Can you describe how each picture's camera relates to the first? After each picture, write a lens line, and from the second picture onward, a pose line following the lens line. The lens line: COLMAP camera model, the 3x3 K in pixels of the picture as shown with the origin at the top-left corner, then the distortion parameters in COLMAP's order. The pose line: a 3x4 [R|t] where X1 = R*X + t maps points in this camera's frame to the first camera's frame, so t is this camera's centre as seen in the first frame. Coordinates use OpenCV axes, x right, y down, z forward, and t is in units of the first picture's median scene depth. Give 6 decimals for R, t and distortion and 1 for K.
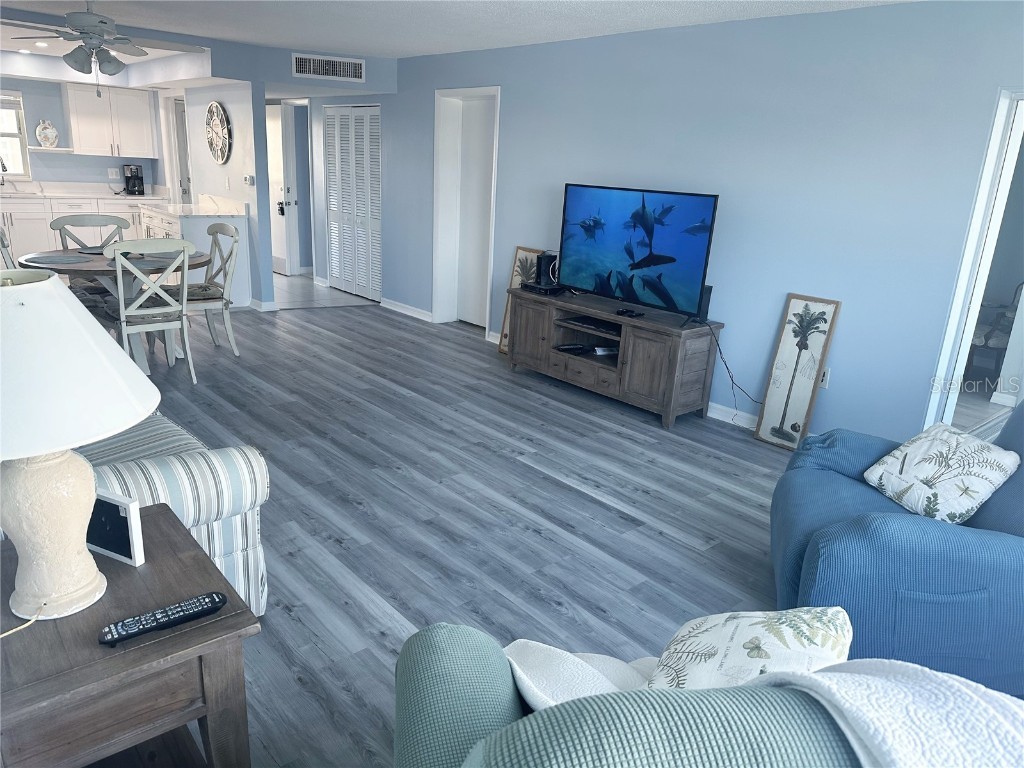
lens RADIAL K [[709.6, 0, 504.2], [0, 709.6, 386.0], [0, 0, 1]] dist [0.072900, -0.083910]
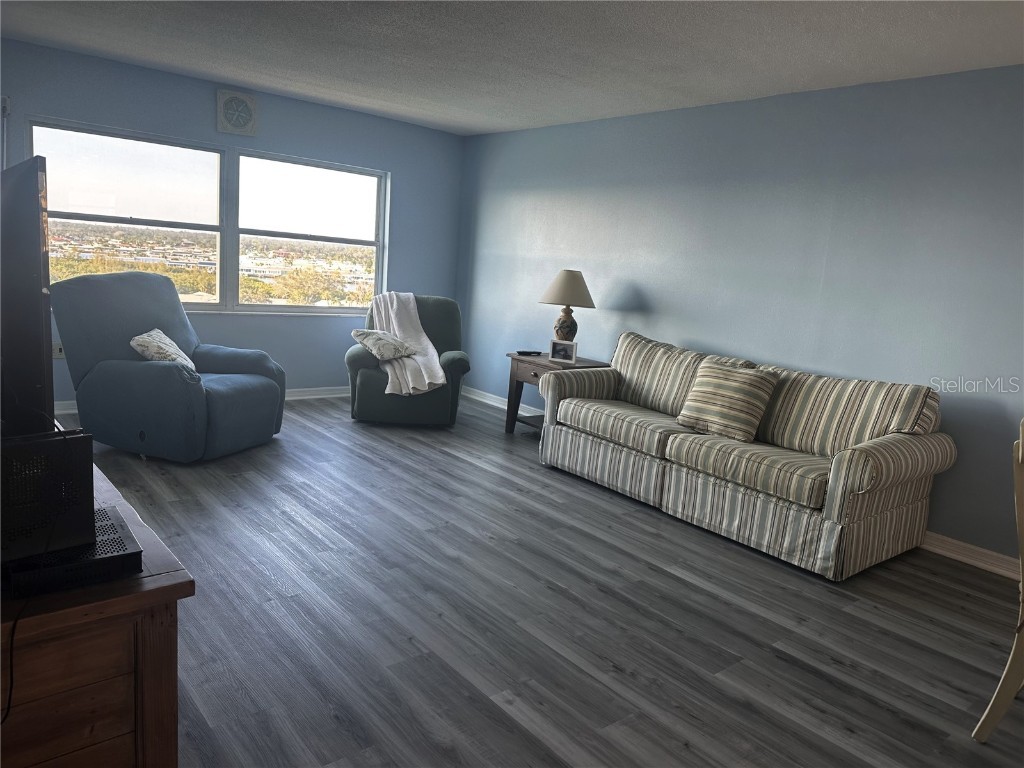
lens RADIAL K [[709.6, 0, 504.2], [0, 709.6, 386.0], [0, 0, 1]] dist [0.072900, -0.083910]
pose [[-0.989240, -0.146298, 0.000858, -0.120641], [-0.129843, 0.880647, 0.455632, -0.428536], [-0.067414, 0.450619, -0.890168, 1.536281]]
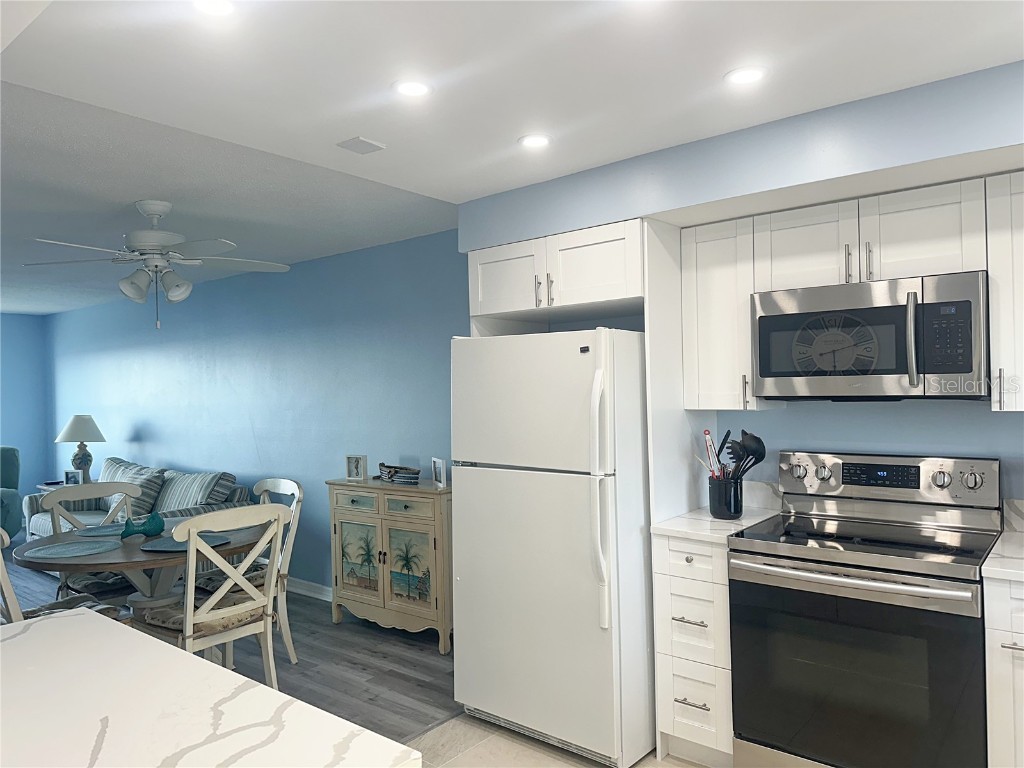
lens RADIAL K [[709.6, 0, 504.2], [0, 709.6, 386.0], [0, 0, 1]] dist [0.072900, -0.083910]
pose [[-0.987209, -0.038265, -0.154773, -0.906707], [-0.081438, 0.955598, 0.283195, -0.663808], [0.137064, 0.292177, -0.946491, 1.999683]]
